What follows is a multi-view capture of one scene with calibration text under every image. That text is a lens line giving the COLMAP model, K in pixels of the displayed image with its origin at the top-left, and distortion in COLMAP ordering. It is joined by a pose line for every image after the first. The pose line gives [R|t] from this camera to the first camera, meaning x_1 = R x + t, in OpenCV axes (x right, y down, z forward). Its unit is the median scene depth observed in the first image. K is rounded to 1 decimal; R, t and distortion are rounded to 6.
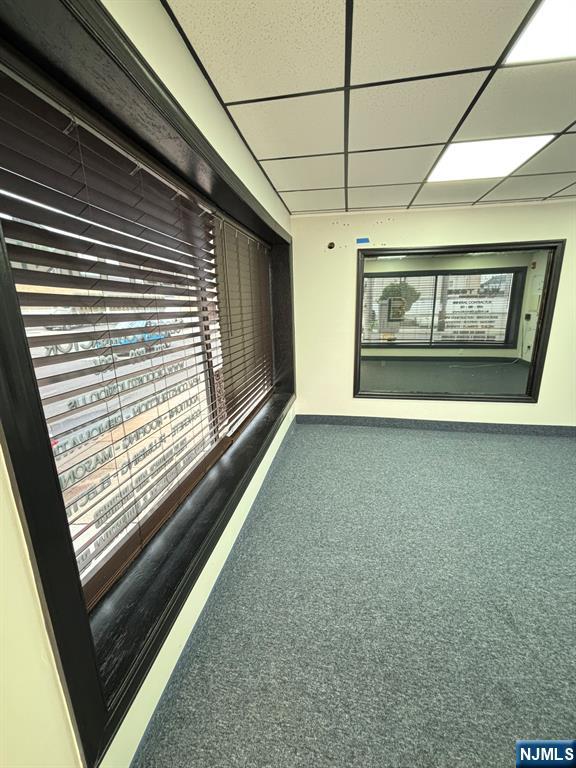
lens RADIAL K [[309.8, 0, 290.9], [0, 309.8, 382.2], [0, 0, 1]] dist [0.002212, 0.000671]
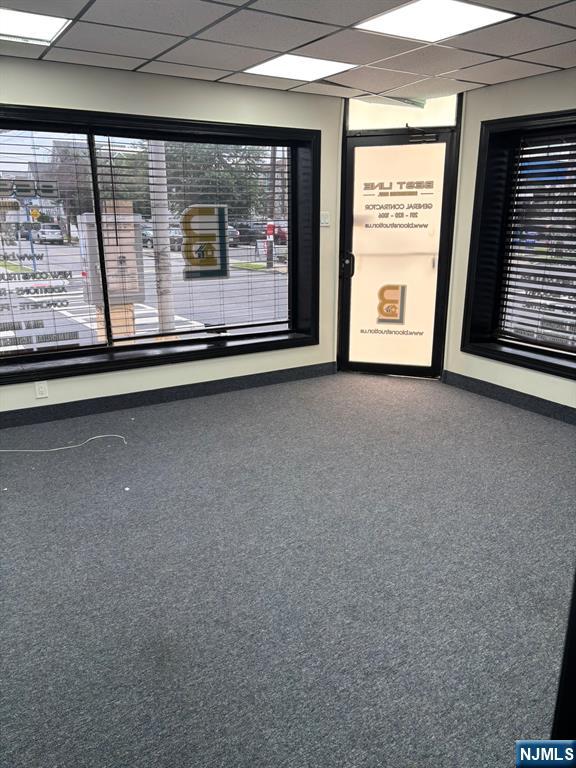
lens RADIAL K [[588.5, 0, 287.4], [0, 588.5, 384.4], [0, 0, 1]] dist [0.008582, 0.001913]
pose [[-0.750184, 0.200306, -0.630160, 0.484894], [-0.140175, 0.883177, 0.447605, -0.108155], [0.646200, 0.424119, -0.634467, 0.391675]]
